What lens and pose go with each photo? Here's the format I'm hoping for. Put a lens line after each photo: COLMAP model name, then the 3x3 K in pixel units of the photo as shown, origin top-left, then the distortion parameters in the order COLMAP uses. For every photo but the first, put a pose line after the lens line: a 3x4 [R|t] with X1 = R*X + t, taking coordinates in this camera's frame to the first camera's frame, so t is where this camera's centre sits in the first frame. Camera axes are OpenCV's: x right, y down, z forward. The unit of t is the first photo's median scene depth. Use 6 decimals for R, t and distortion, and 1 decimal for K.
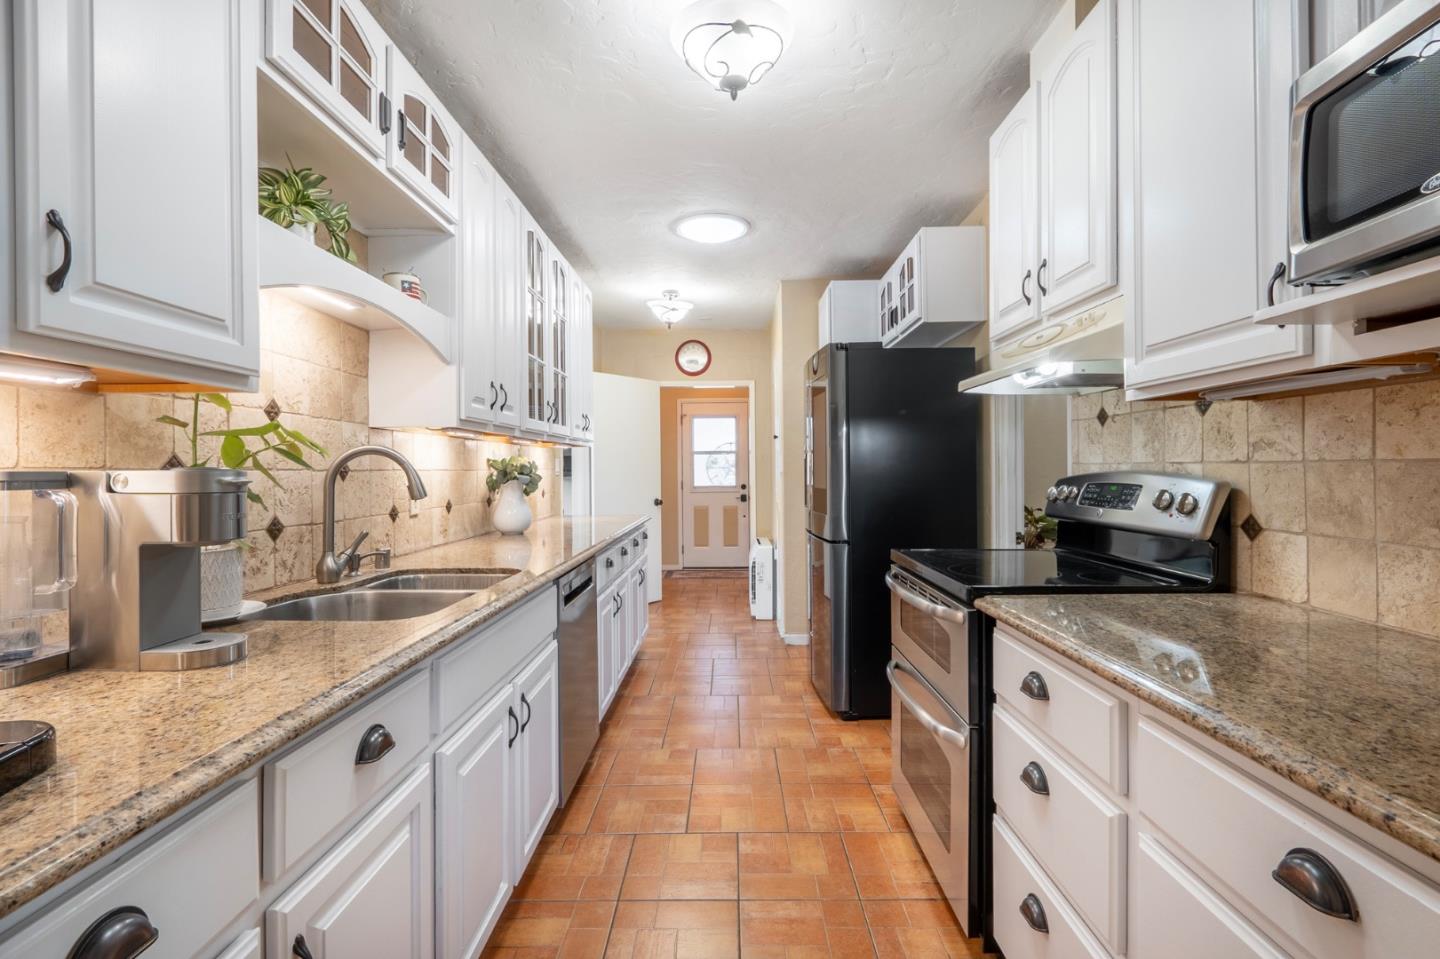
lens RADIAL K [[663.5, 0, 730.8], [0, 663.5, 474.5], [0, 0, 1]] dist [-0.001670, 0.000827]
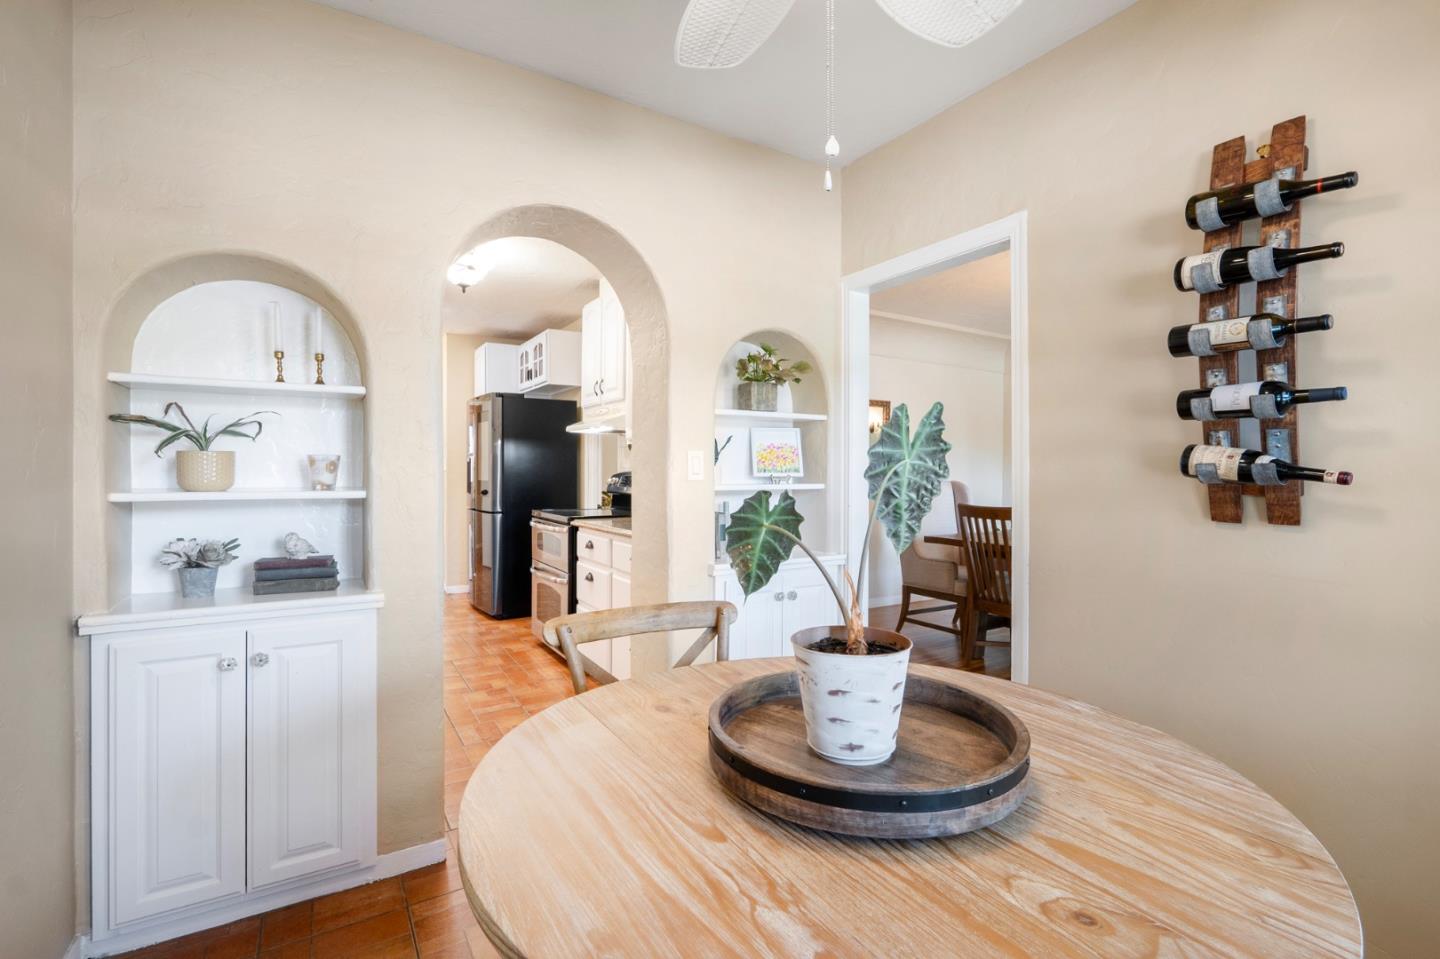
lens RADIAL K [[663.5, 0, 725.5], [0, 663.5, 478.9], [0, 0, 1]] dist [-0.001670, 0.000827]
pose [[0.849924, 0.004997, 0.526882, -0.338817], [-0.008122, 0.999960, 0.003617, 0.011577], [-0.526843, -0.007353, 0.849931, -1.067026]]
